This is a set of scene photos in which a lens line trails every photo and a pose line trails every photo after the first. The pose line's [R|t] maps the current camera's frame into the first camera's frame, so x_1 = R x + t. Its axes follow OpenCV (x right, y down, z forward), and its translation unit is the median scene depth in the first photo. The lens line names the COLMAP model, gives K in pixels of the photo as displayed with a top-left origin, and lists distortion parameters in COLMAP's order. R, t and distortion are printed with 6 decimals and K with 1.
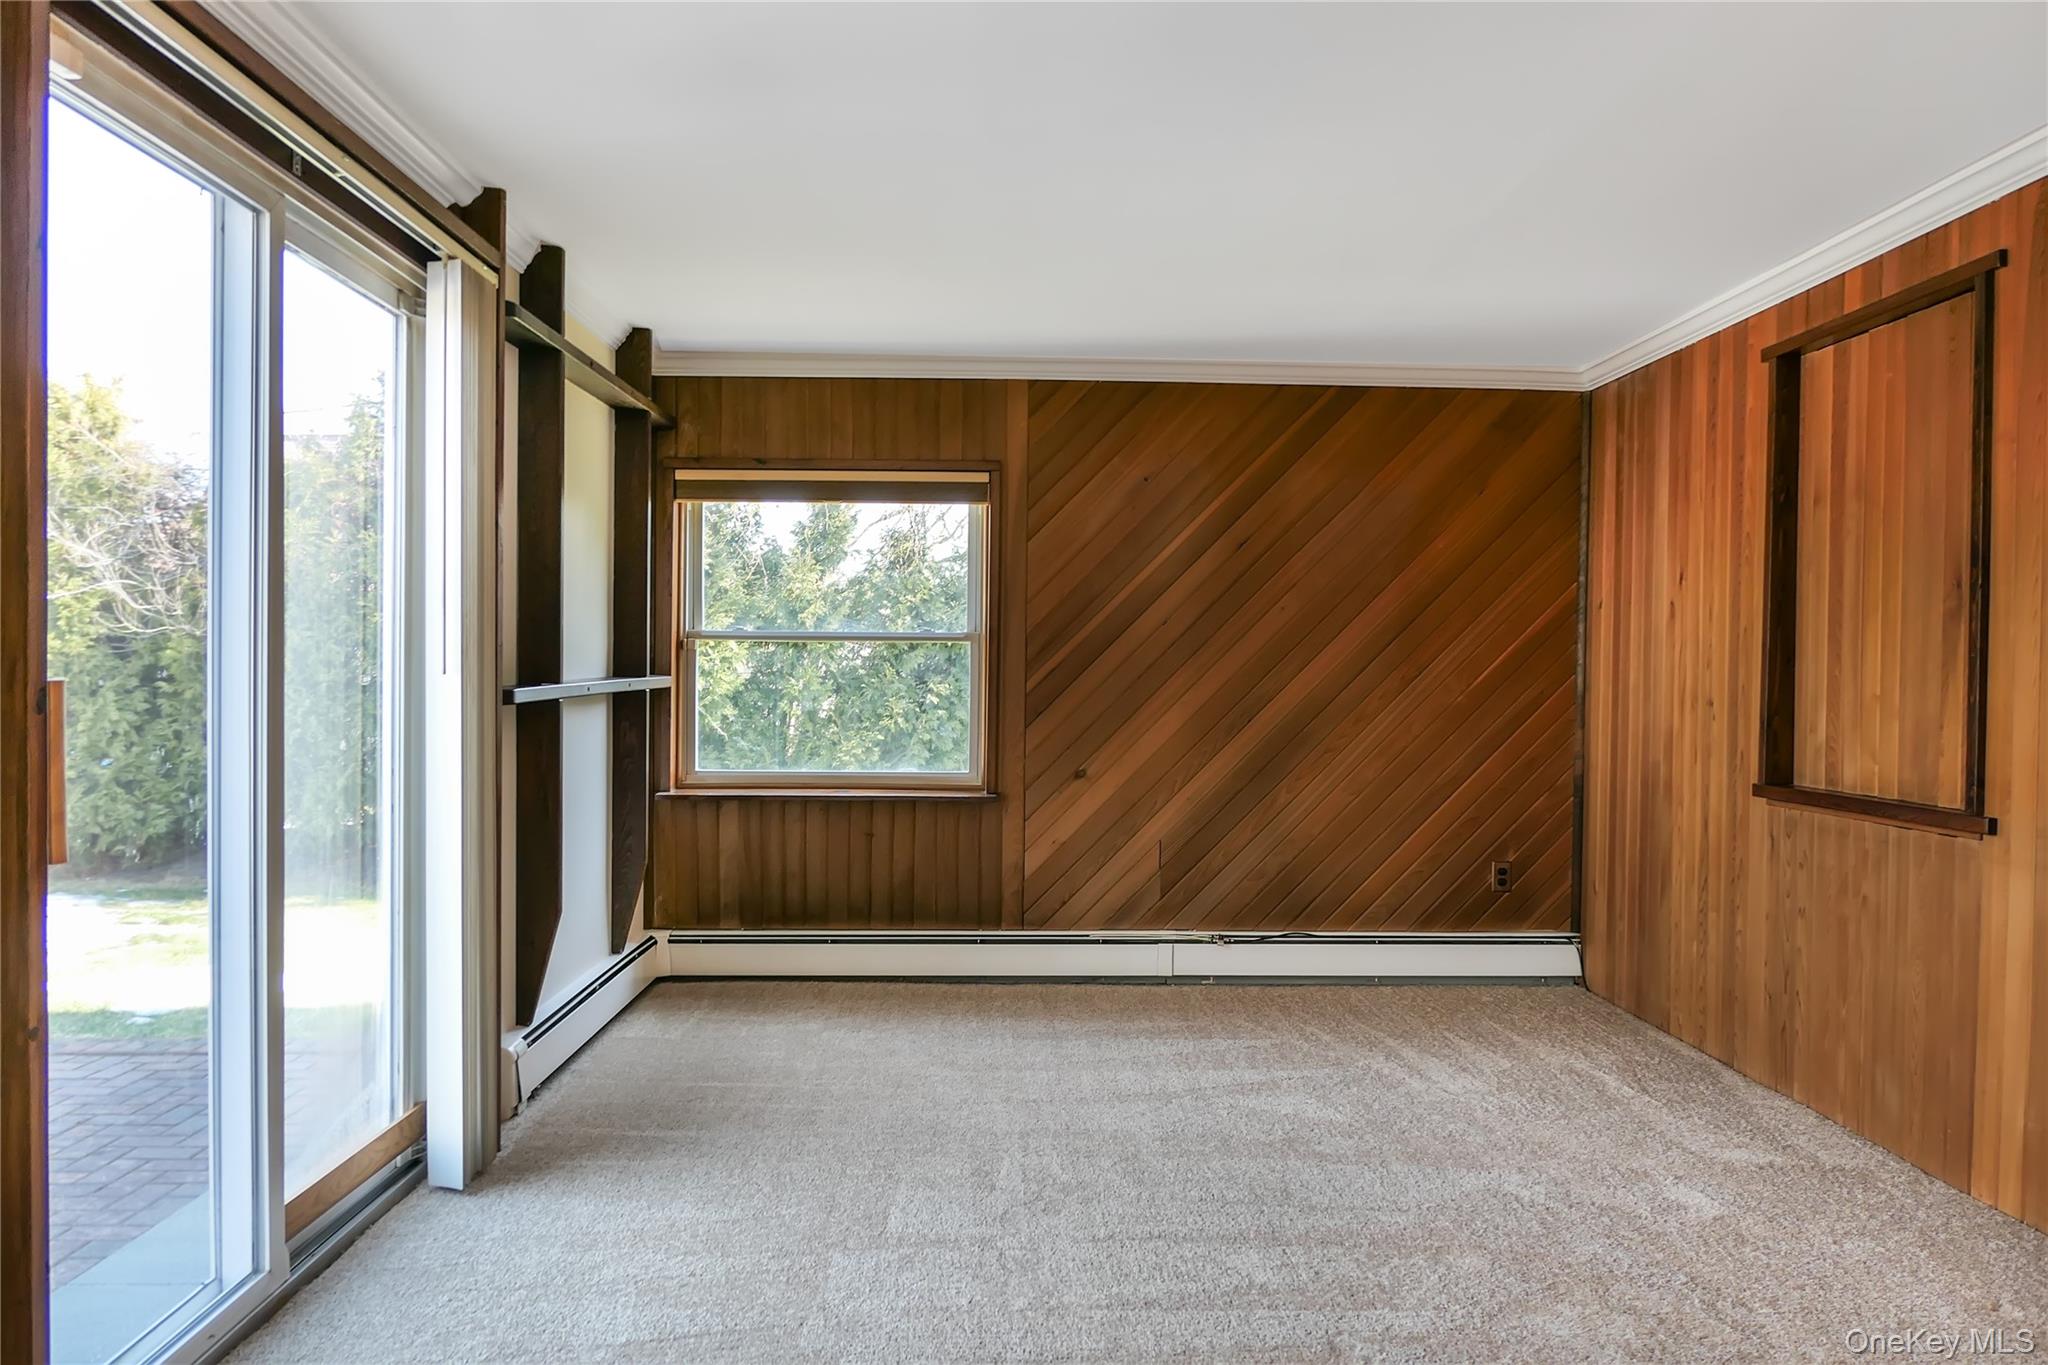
lens RADIAL K [[1427.0, 0, 1050.4], [0, 1427.0, 683.7], [0, 0, 1]] dist [-0.017365, 0.004747]
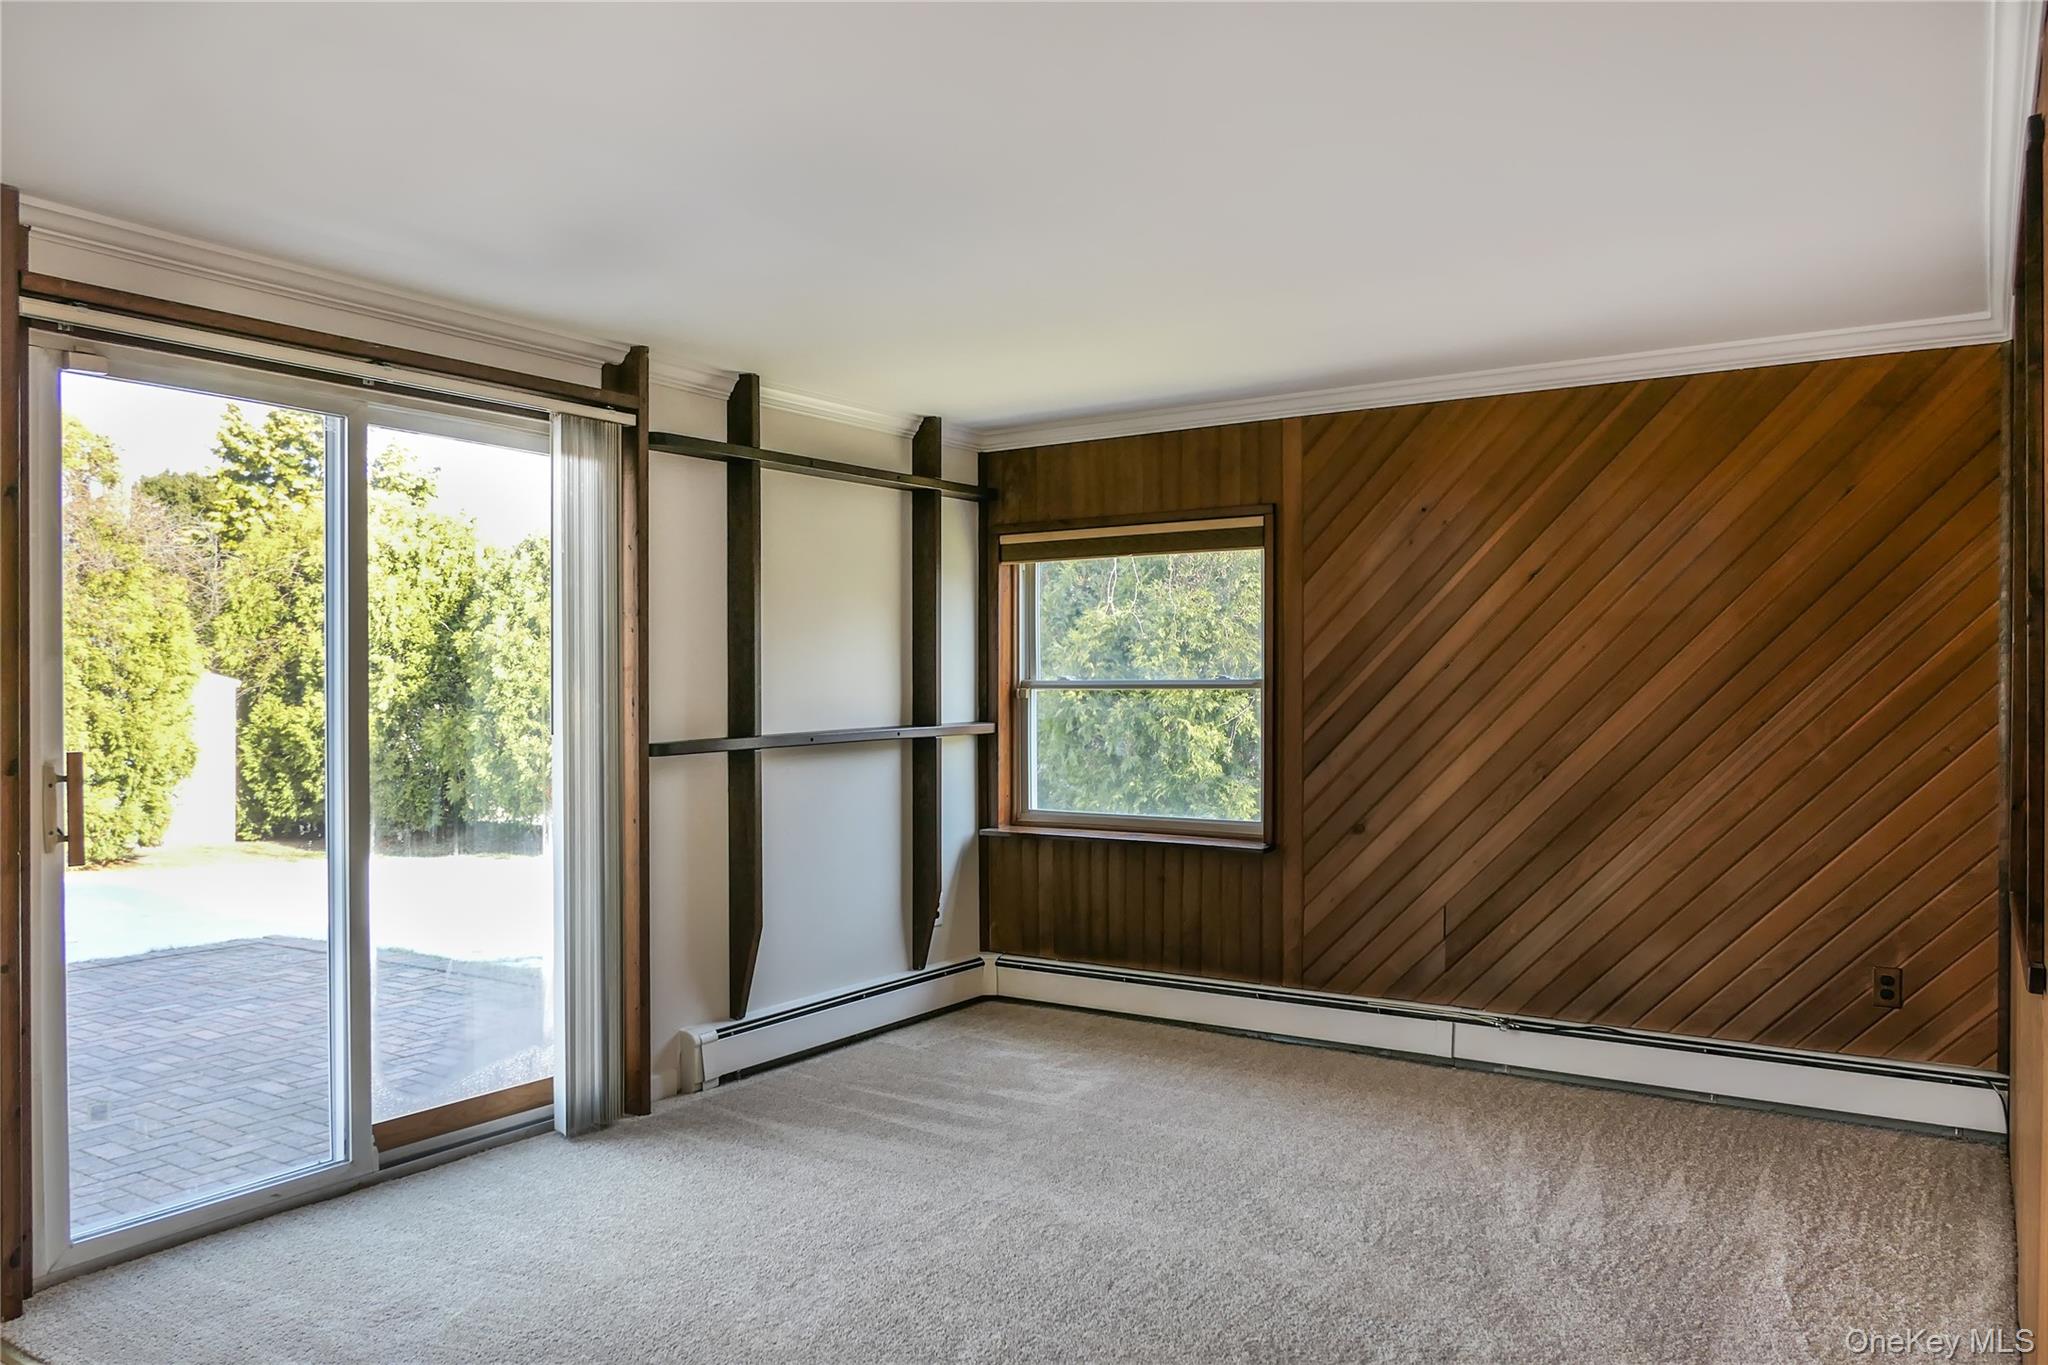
lens RADIAL K [[1446.3, 0, 1048.4], [0, 1446.3, 687.2], [0, 0, 1]] dist [-0.022047, 0.009767]
pose [[0.816367, -0.009574, -0.577454, 0.405216], [0.003795, 0.999930, -0.011214, -0.020062], [0.577521, 0.006963, 0.816346, 0.106621]]
